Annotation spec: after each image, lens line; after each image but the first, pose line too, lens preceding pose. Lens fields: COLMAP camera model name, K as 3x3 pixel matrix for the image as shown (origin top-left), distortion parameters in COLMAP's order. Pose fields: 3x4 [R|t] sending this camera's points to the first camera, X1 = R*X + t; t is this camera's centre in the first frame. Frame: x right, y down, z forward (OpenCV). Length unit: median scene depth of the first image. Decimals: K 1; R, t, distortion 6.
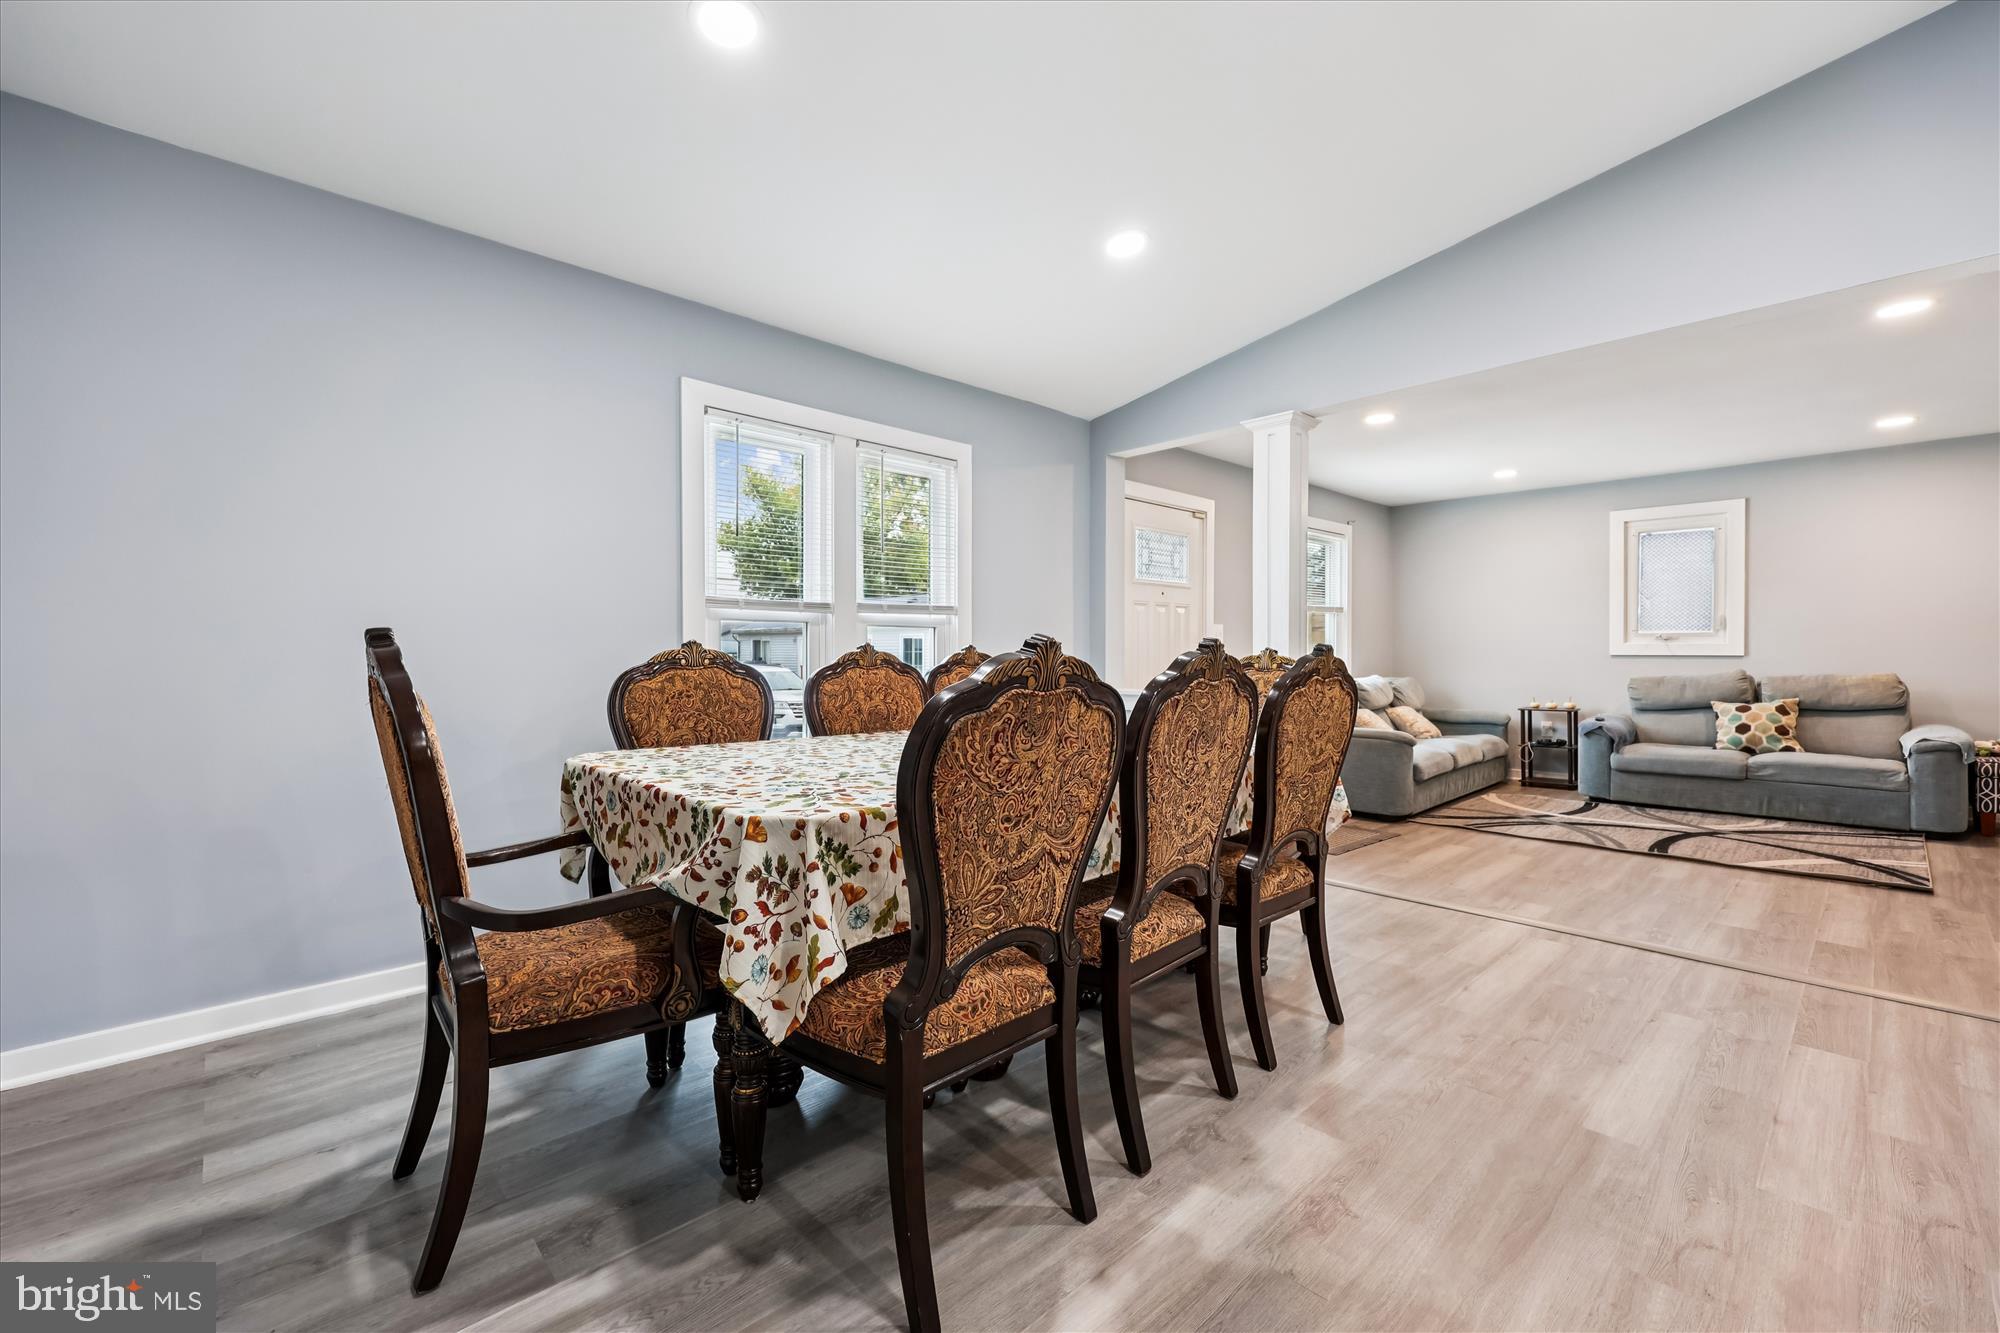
lens RADIAL K [[824.8, 0, 1015.9], [0, 824.8, 665.2], [0, 0, 1]] dist [0.004331, 0.000704]
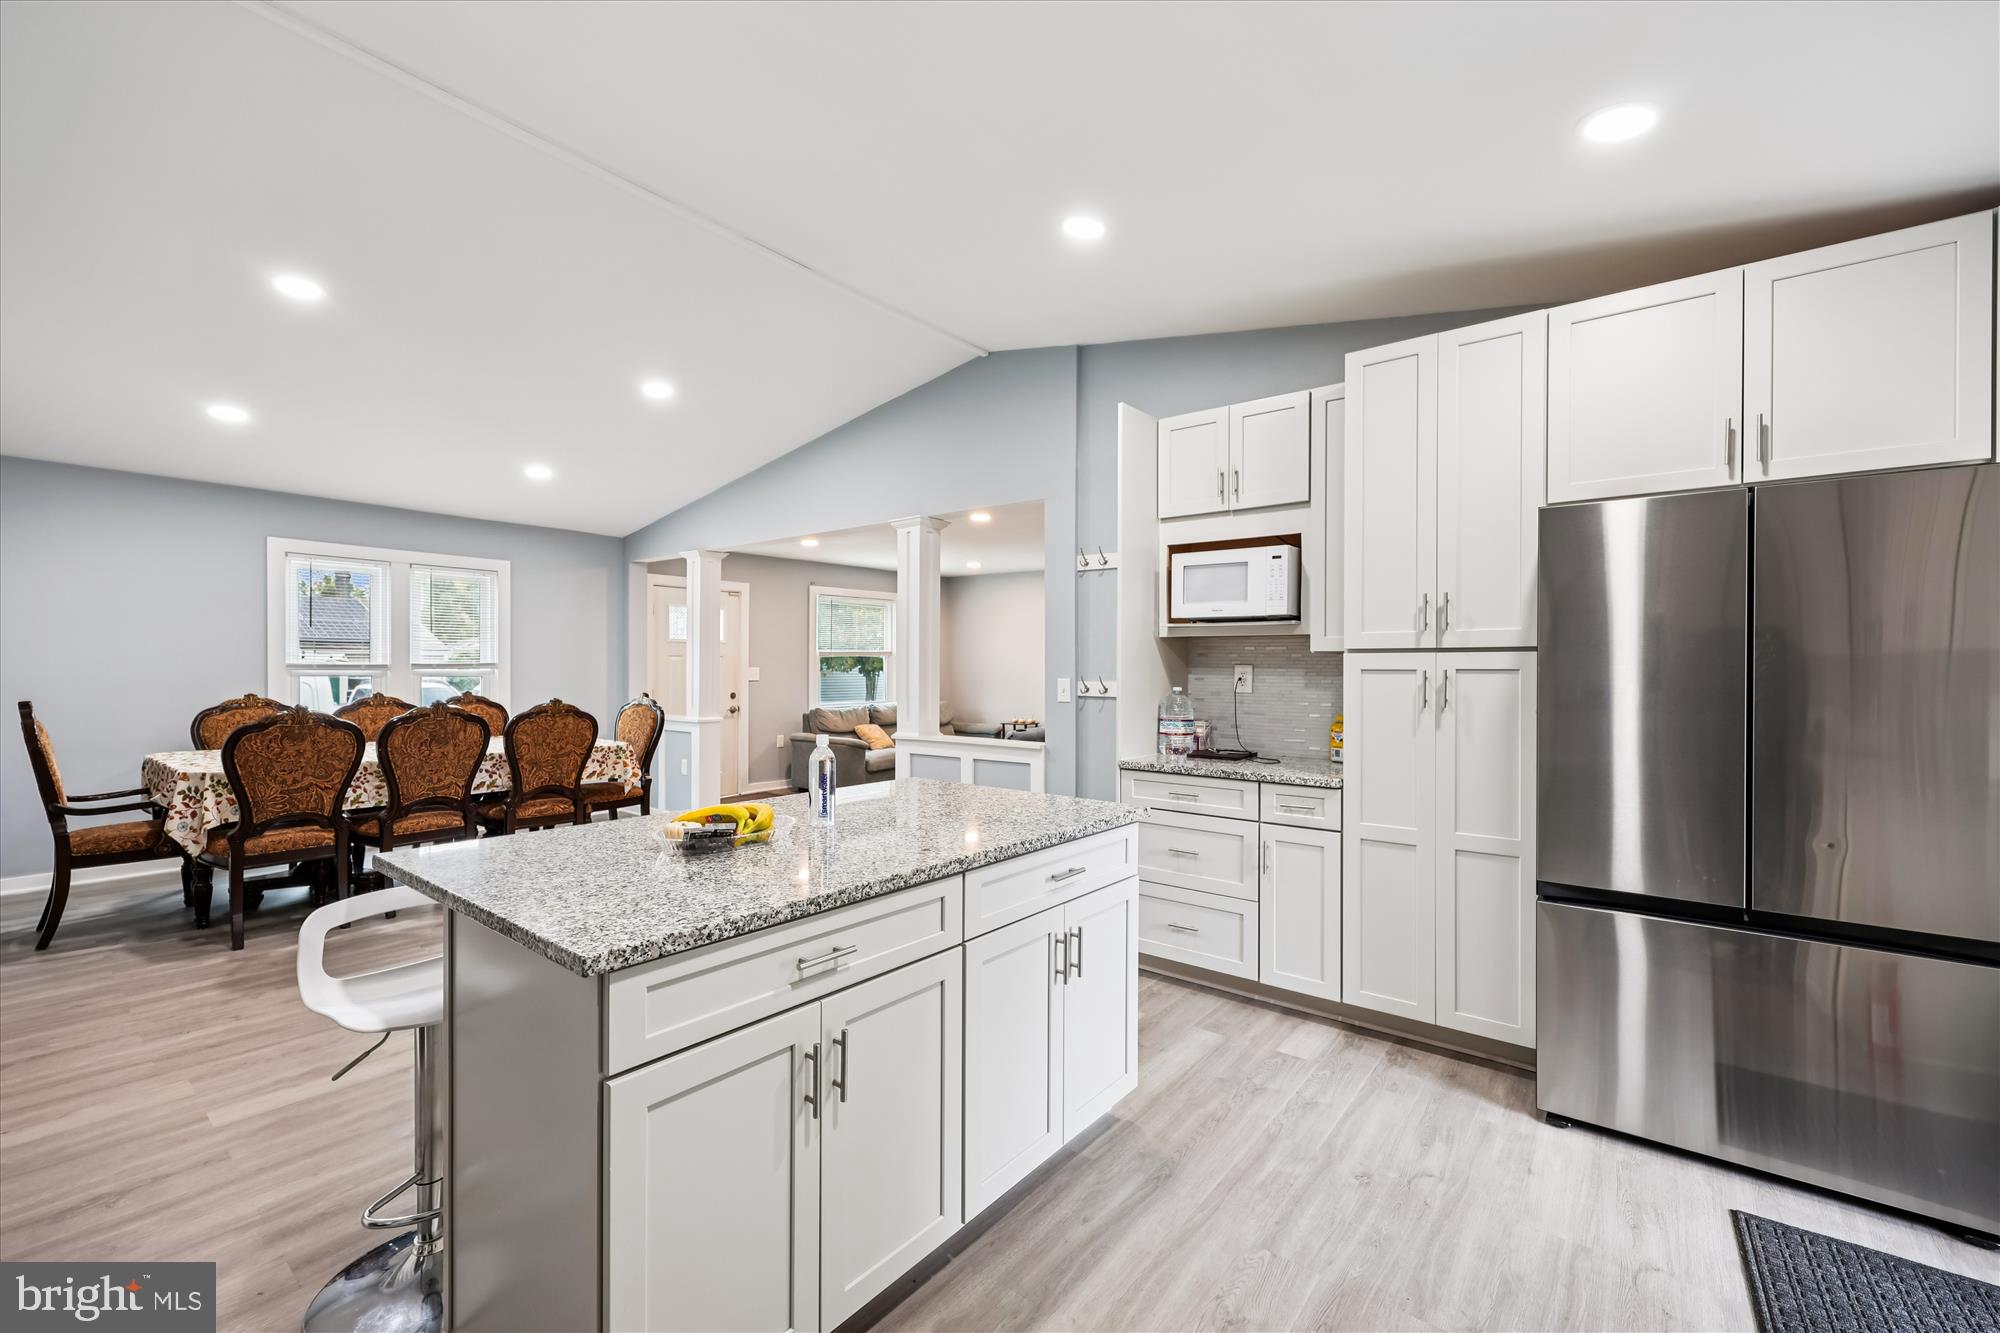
lens RADIAL K [[824.8, 0, 988.0], [0, 824.8, 673.6], [0, 0, 1]] dist [0.004331, 0.000704]
pose [[0.991565, 0.001862, 0.129600, 1.306552], [-0.000774, 0.999964, -0.008452, -0.078232], [-0.129611, 0.008280, 0.991530, -1.368431]]
